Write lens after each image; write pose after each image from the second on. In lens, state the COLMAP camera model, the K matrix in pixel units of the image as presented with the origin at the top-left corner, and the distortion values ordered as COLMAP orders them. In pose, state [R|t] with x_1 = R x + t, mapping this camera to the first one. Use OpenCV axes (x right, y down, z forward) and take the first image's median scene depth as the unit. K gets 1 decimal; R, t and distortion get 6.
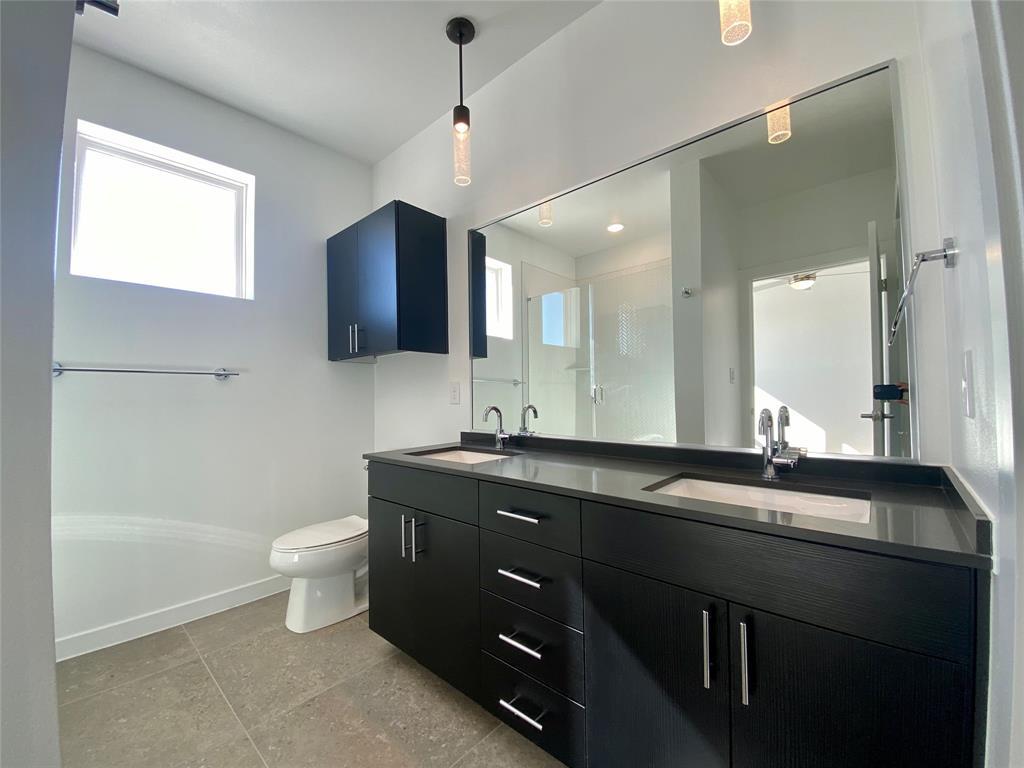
lens RADIAL K [[412.3, 0, 510.9], [0, 412.3, 382.8], [0, 0, 1]] dist [0.023270, -0.020522]
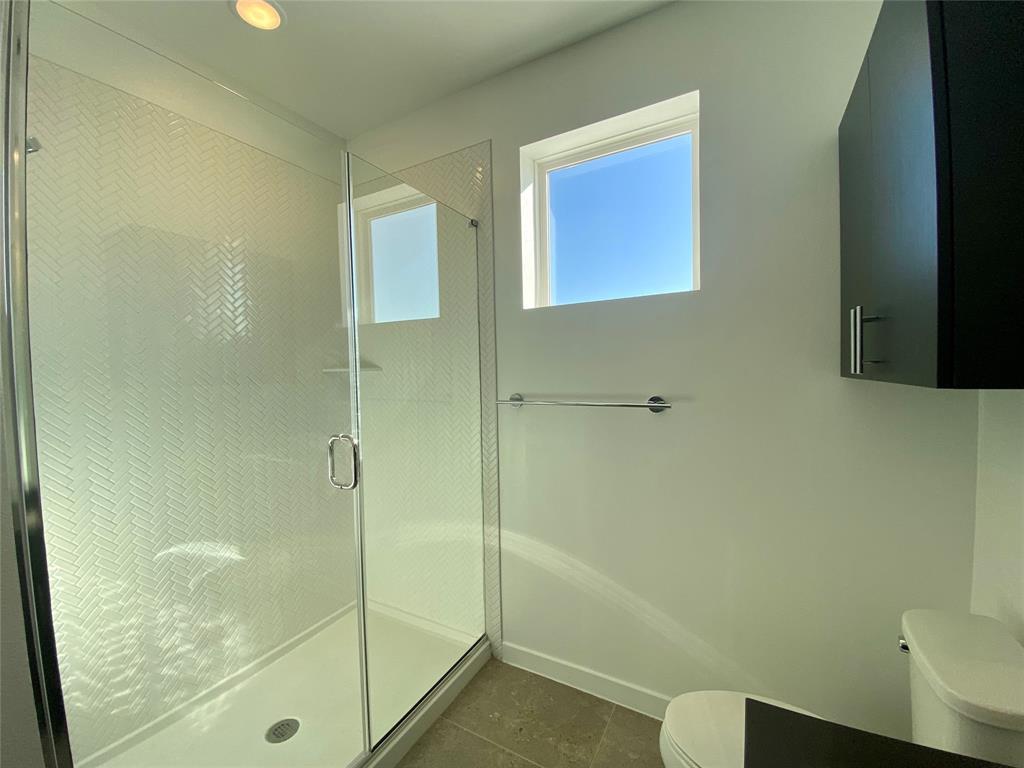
lens RADIAL K [[412.3, 0, 510.9], [0, 412.3, 382.8], [0, 0, 1]] dist [0.023270, -0.020522]
pose [[0.208710, 0.043566, -0.977007, -0.047985], [0.056166, 0.996824, 0.056448, -0.127455], [0.976363, -0.066656, 0.205601, 0.670588]]
